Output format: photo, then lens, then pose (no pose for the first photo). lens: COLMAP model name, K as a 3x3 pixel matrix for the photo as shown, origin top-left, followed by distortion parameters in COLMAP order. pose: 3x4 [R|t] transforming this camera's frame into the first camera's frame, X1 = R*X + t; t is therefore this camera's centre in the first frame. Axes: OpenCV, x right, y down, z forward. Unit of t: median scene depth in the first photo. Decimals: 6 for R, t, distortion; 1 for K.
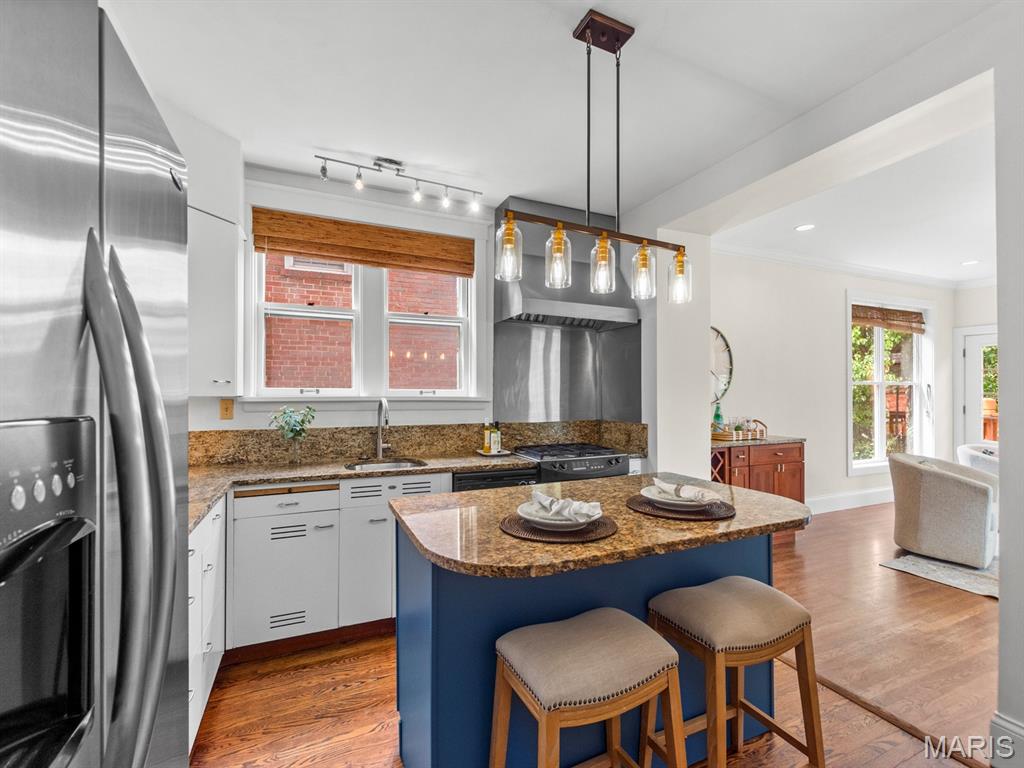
lens RADIAL K [[452.7, 0, 500.9], [0, 452.7, 388.7], [0, 0, 1]] dist [0.007526, -0.001277]
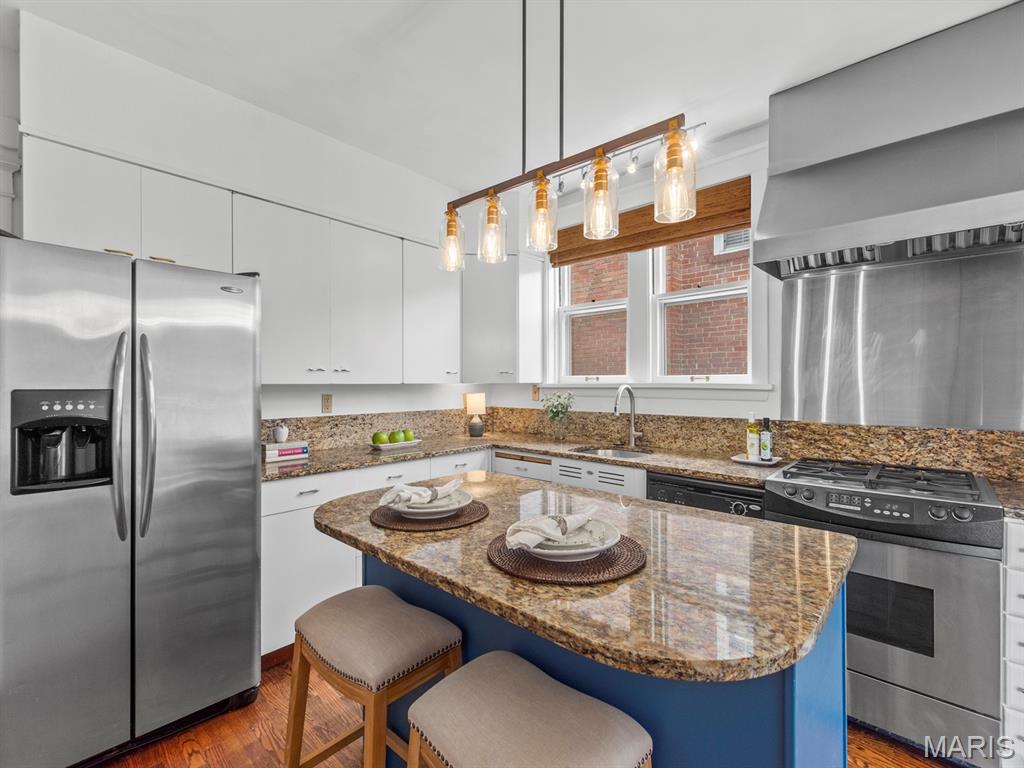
lens RADIAL K [[452.7, 0, 513.4], [0, 452.7, 385.4], [0, 0, 1]] dist [0.007526, -0.001277]
pose [[0.408734, 0.004125, -0.912644, 0.510151], [0.016343, 0.999796, 0.011838, 0.005172], [0.912507, -0.019754, 0.408584, 0.353530]]
